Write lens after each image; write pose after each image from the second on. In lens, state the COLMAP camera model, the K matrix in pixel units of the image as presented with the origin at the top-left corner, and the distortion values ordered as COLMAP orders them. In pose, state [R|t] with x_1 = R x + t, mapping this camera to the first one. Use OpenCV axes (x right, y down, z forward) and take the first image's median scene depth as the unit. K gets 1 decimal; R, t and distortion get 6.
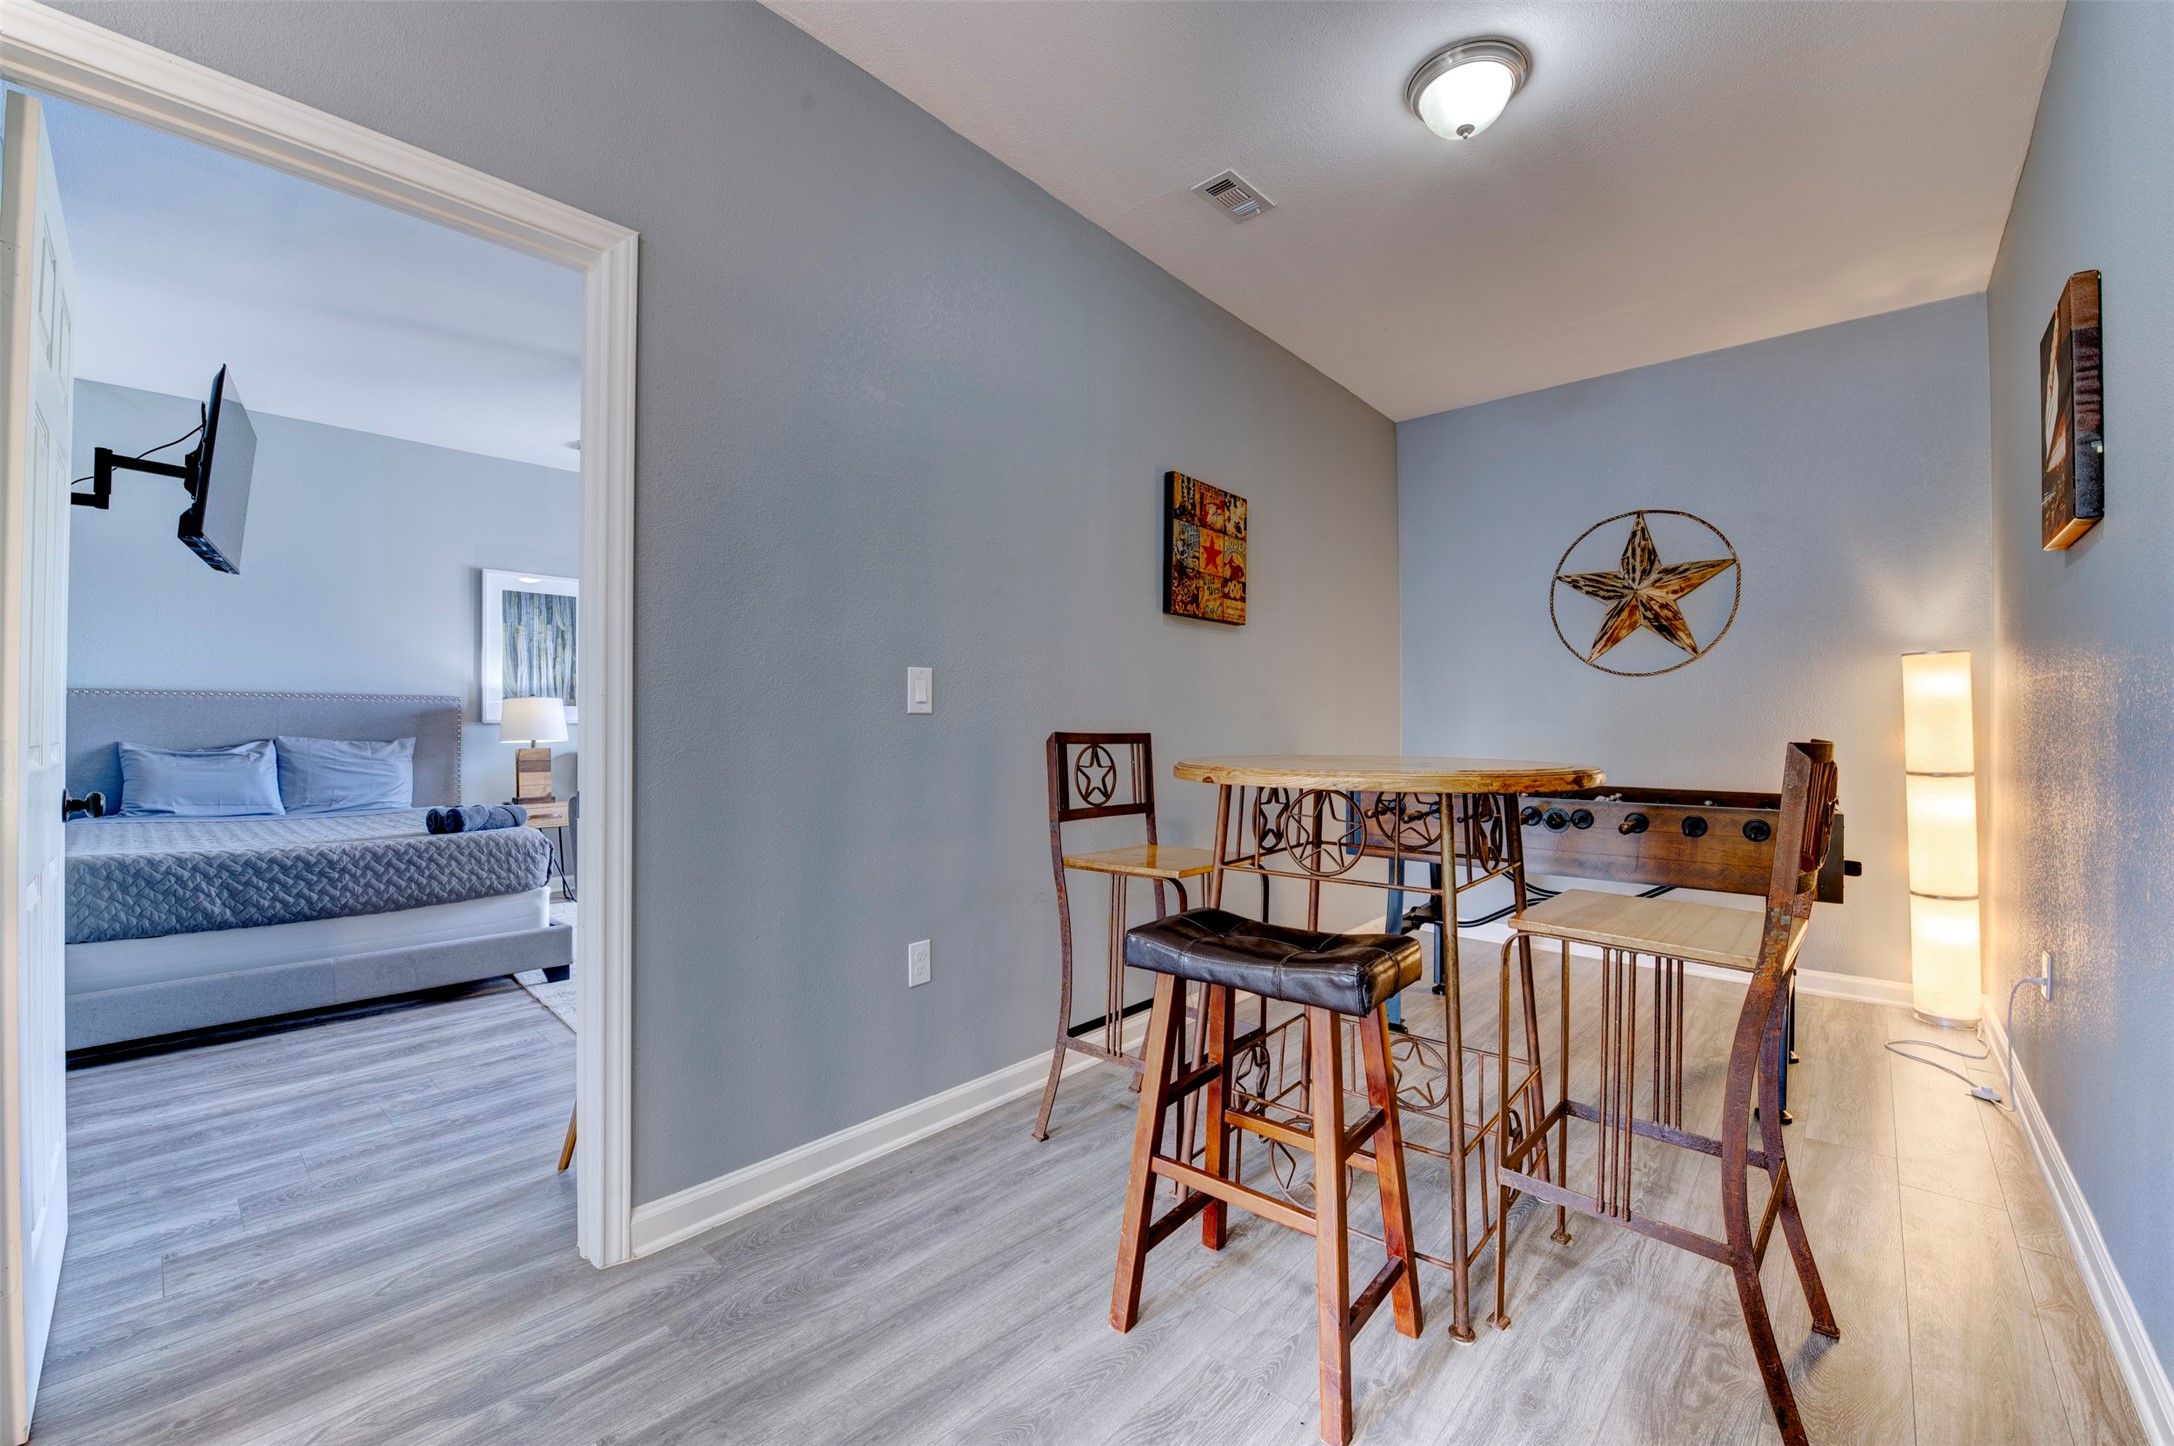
lens RADIAL K [[870.9, 0, 1087.3], [0, 870.9, 723.0], [0, 0, 1]] dist [-0.020606, -0.000386]
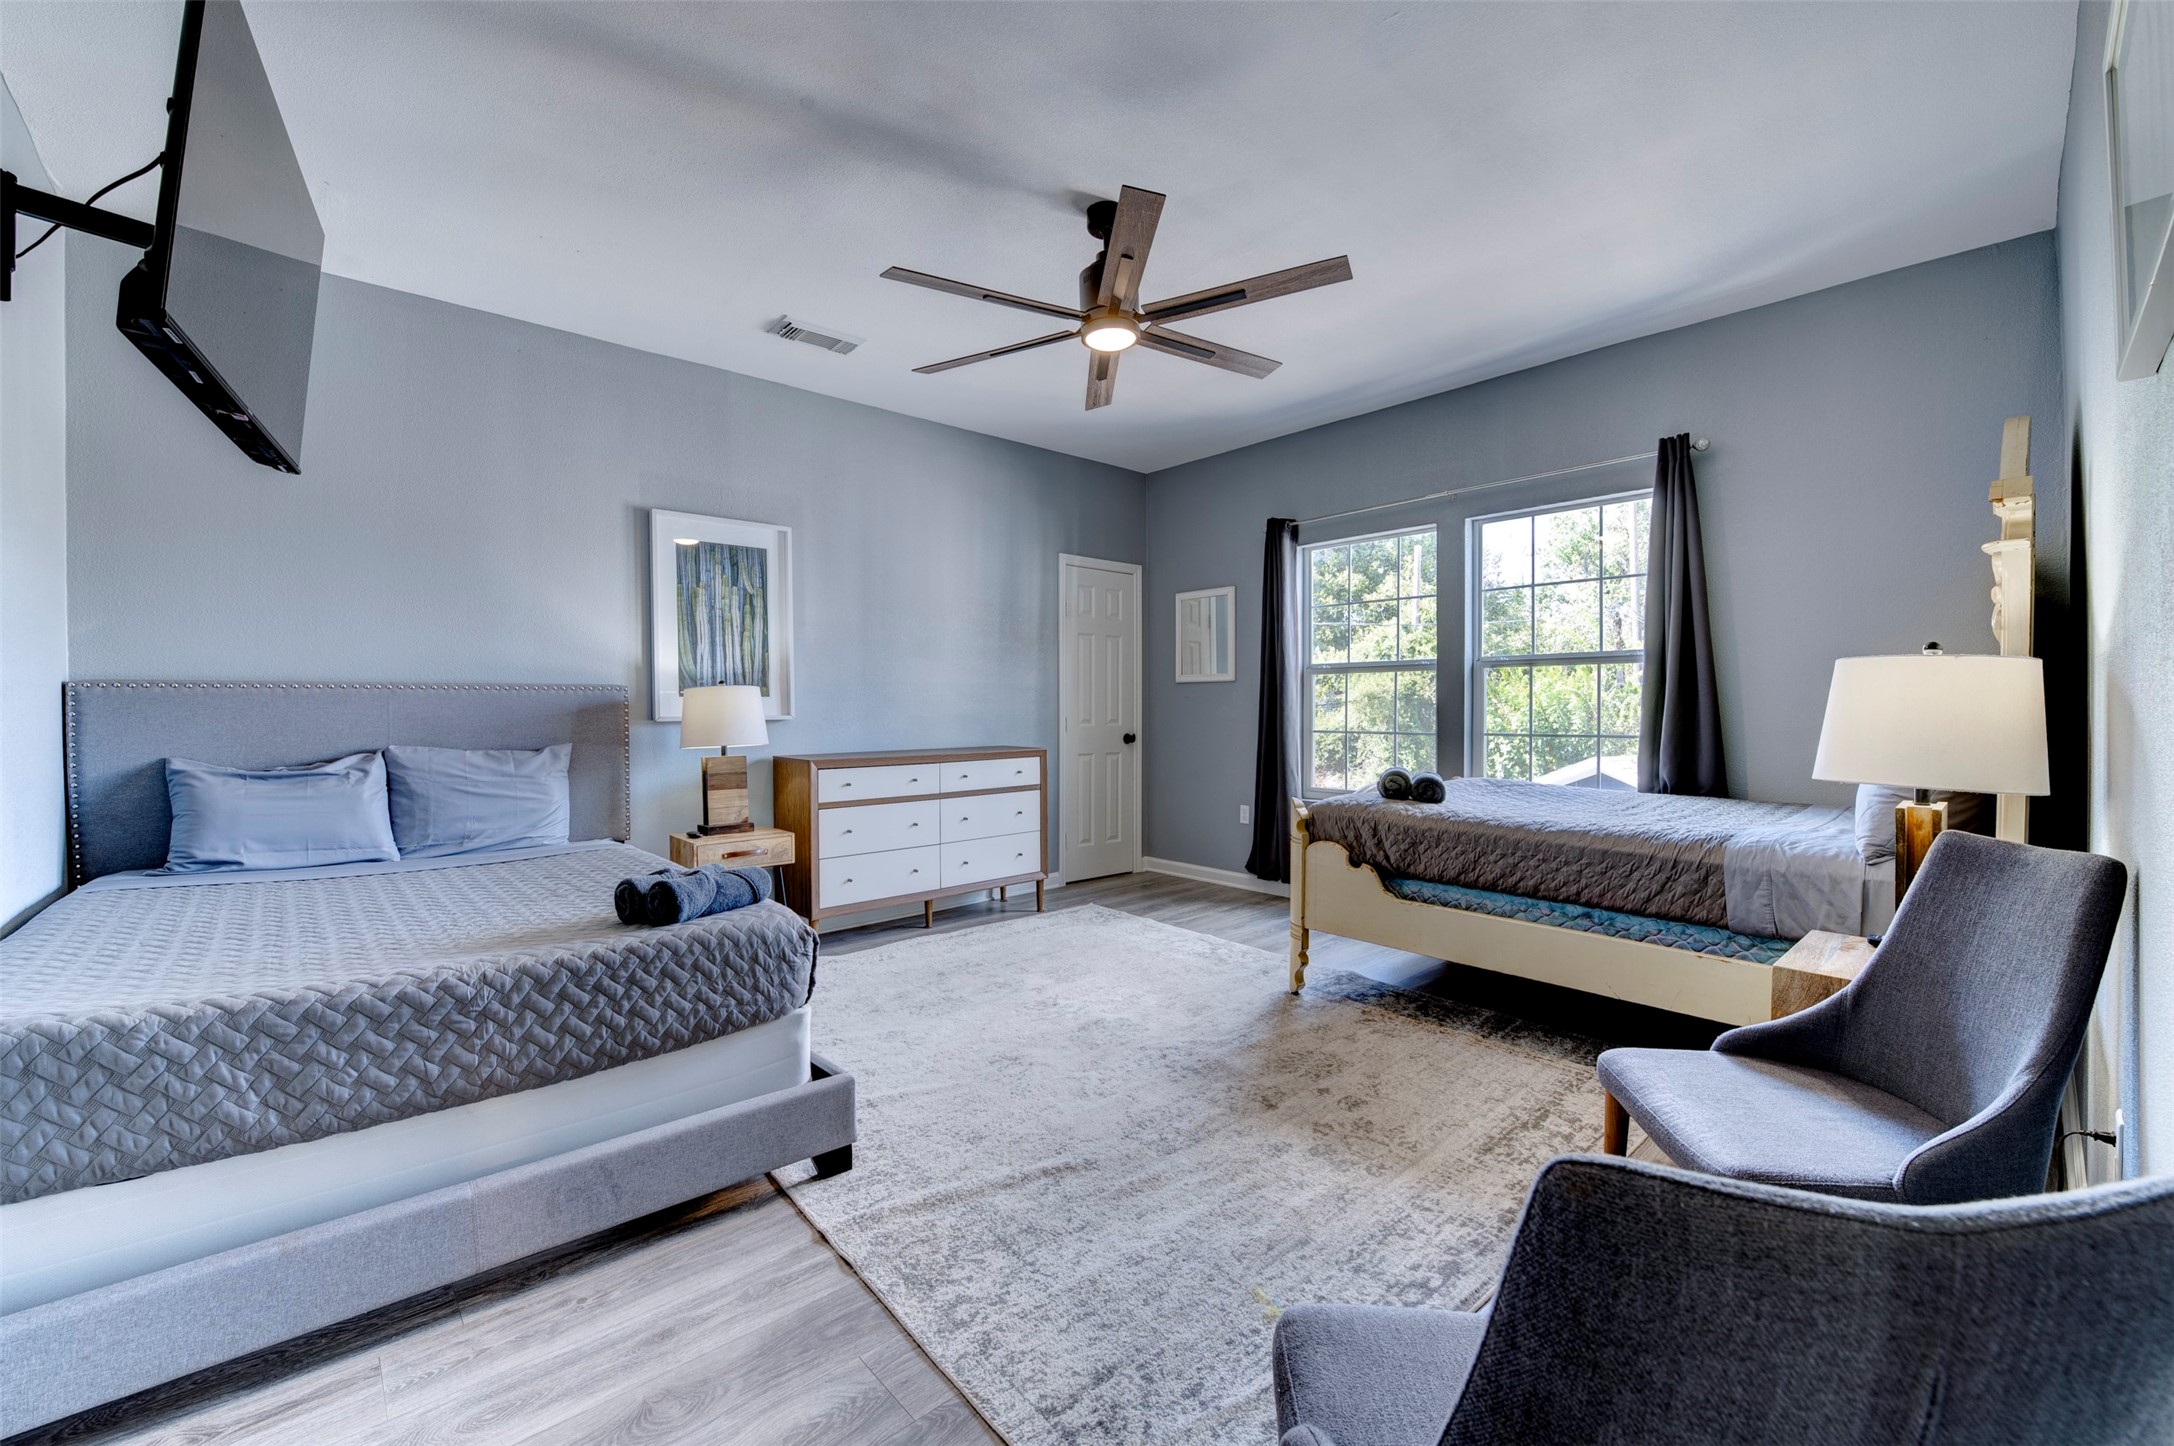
lens RADIAL K [[870.9, 0, 1087.4], [0, 870.9, 720.4], [0, 0, 1]] dist [-0.020606, -0.000386]
pose [[0.995255, -0.008105, -0.096960, -0.398506], [0.009711, 0.999823, 0.016110, -0.013509], [0.096812, -0.016975, 0.995158, 0.457778]]
